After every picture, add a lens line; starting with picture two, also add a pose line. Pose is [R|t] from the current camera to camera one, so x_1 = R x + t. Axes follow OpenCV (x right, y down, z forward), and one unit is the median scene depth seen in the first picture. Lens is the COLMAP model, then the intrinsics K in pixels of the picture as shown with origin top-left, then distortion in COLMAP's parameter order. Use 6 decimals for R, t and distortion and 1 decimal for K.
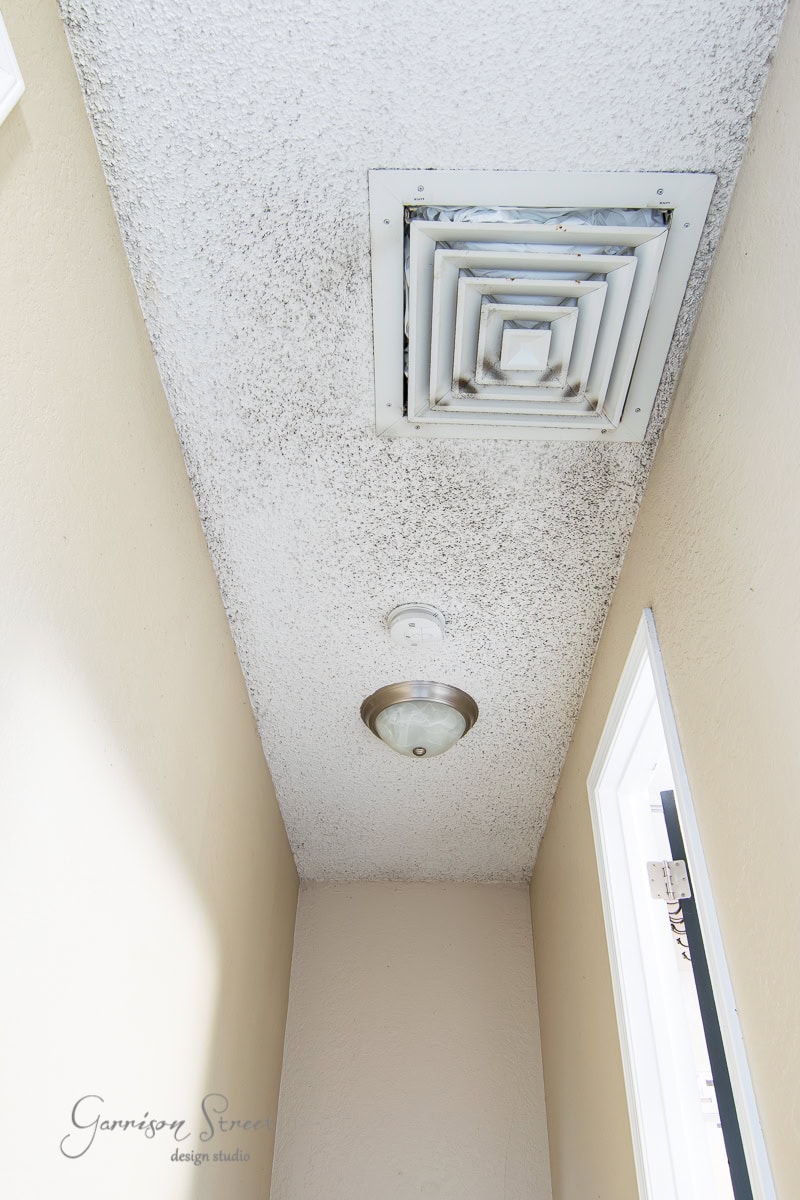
lens RADIAL K [[833.8, 0, 419.2], [0, 833.8, 602.7], [0, 0, 1]] dist [-0.001046, 0.002058]
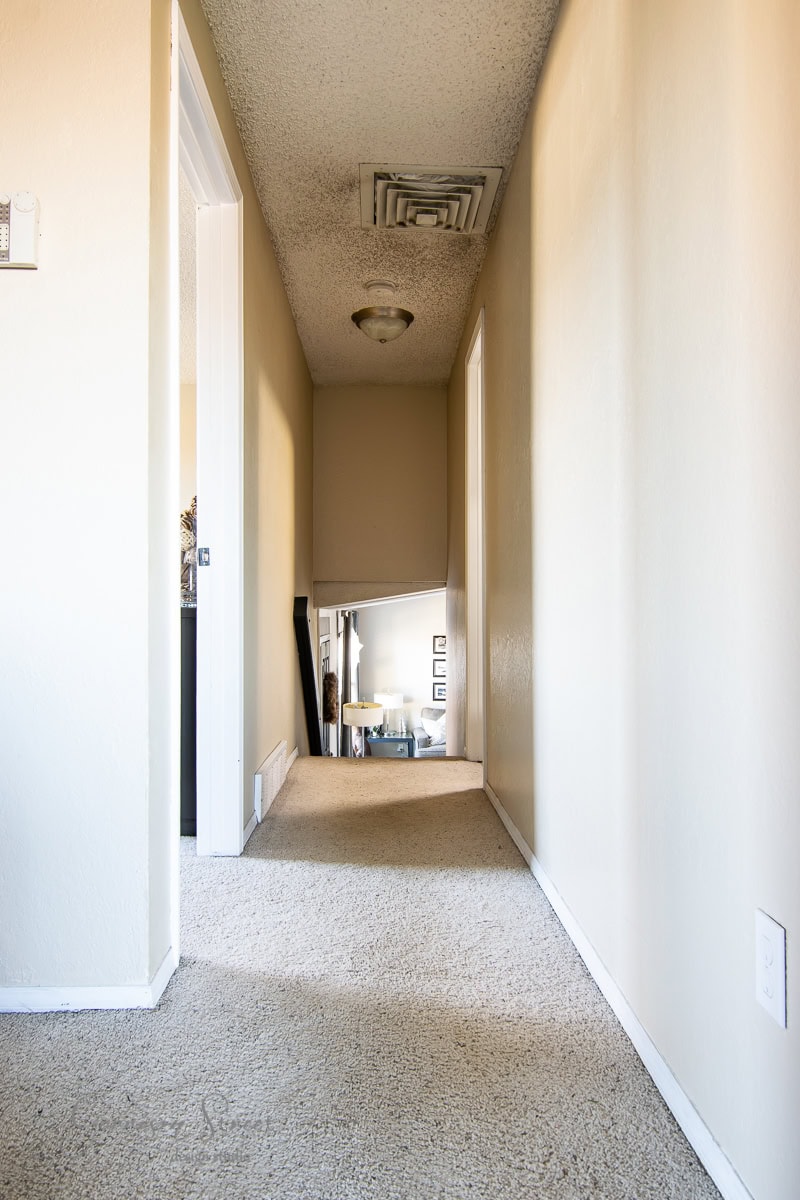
lens RADIAL K [[833.8, 0, 419.2], [0, 833.8, 602.7], [0, 0, 1]] dist [-0.001046, 0.002058]
pose [[0.999061, -0.016590, 0.040018, -0.004253], [-0.011840, 0.784030, 0.620610, -0.690668], [-0.041671, -0.620501, 0.783098, -1.135302]]
